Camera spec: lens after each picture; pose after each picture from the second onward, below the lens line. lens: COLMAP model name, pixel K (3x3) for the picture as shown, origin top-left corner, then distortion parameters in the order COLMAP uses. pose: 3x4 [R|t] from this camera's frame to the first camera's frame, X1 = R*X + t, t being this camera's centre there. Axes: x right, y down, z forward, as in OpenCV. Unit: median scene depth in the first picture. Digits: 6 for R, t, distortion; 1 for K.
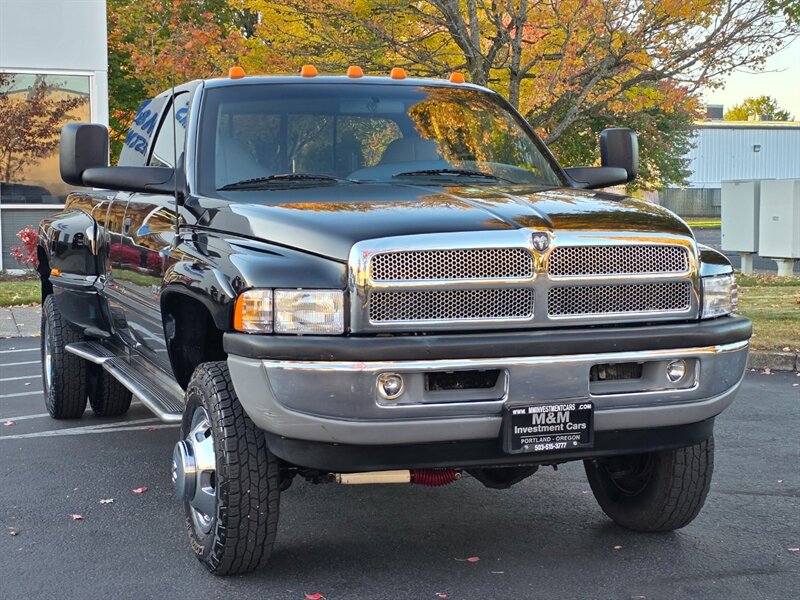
lens RADIAL K [[1291.7, 0, 399.4], [0, 1291.7, 296.3], [0, 0, 1]] dist [0.249934, -1.145812]
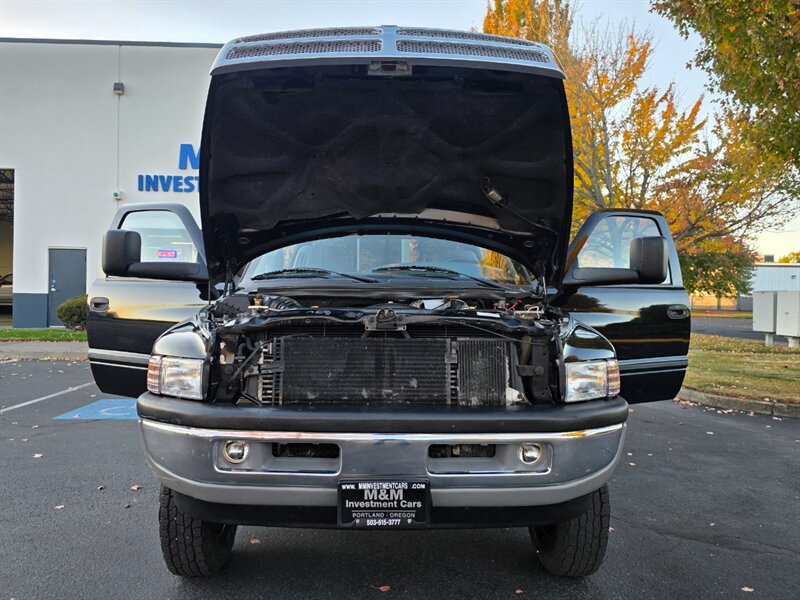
lens RADIAL K [[595.4, 0, 399.9], [0, 595.4, 302.2], [0, 0, 1]] dist [0.076128, -0.099090]
pose [[0.952246, 0.021109, -0.304602, 0.269273], [-0.041435, 0.997313, -0.060422, -0.030202], [0.302508, 0.070158, 0.950561, 0.537805]]
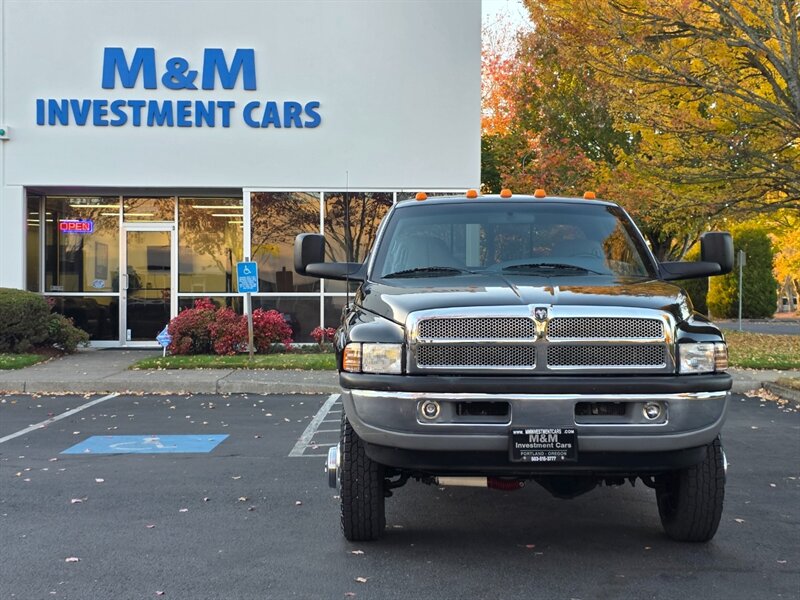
lens RADIAL K [[1128.3, 0, 400.3], [0, 1128.3, 300.4], [0, 0, 1]] dist [0.094542, -0.084570]
pose [[0.941138, 0.008839, -0.337906, 0.382928], [-0.031119, 0.997678, -0.060575, 0.023134], [0.336586, 0.067525, 0.939229, -0.218594]]
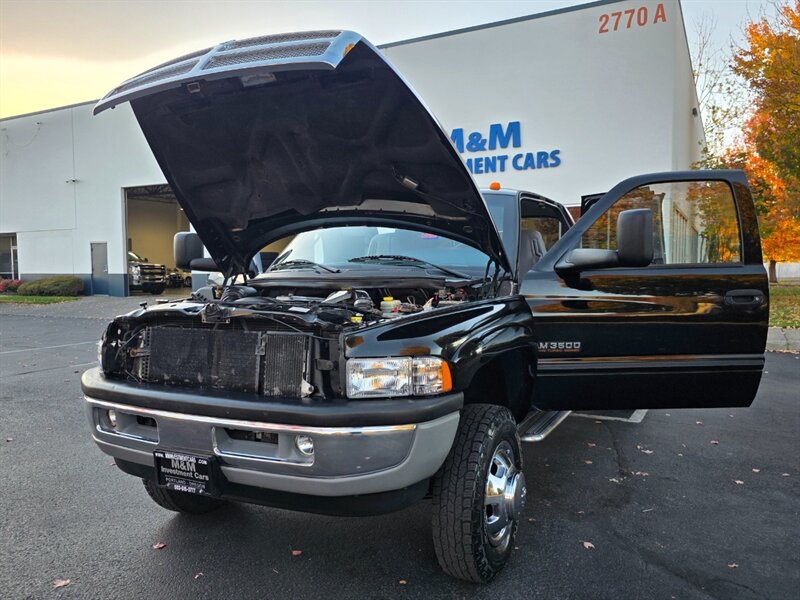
lens RADIAL K [[595.4, 0, 399.9], [0, 595.4, 302.2], [0, 0, 1]] dist [0.076128, -0.099090]
pose [[0.695866, 0.038269, -0.717151, 0.643530], [-0.048584, 0.998800, 0.006156, -0.068927], [0.716526, 0.030558, 0.696891, 0.748001]]
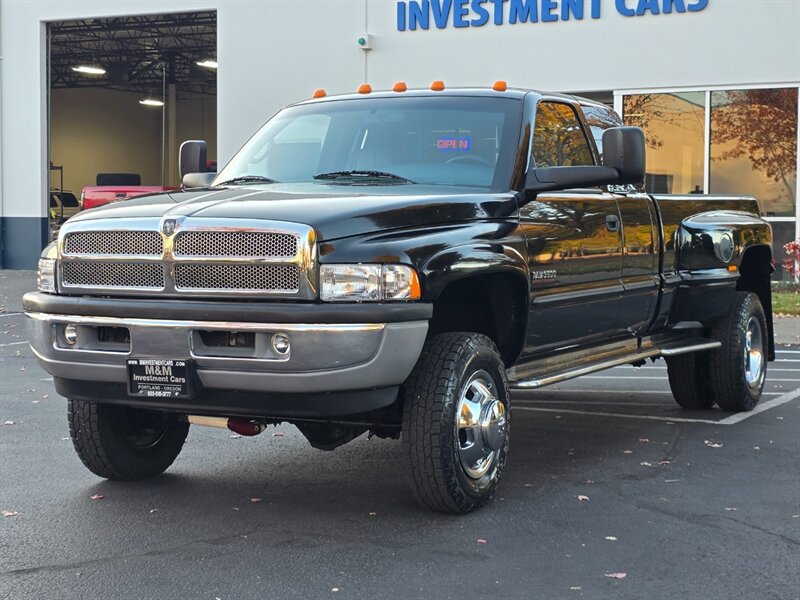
lens RADIAL K [[1356.5, 0, 400.8], [0, 1356.5, 256.0], [0, 0, 1]] dist [0.127877, -0.018098]
pose [[0.698251, 0.026564, -0.715360, 1.188012], [-0.059401, 0.998015, -0.020921, -0.000781], [0.713384, 0.057101, 0.698443, 0.256675]]
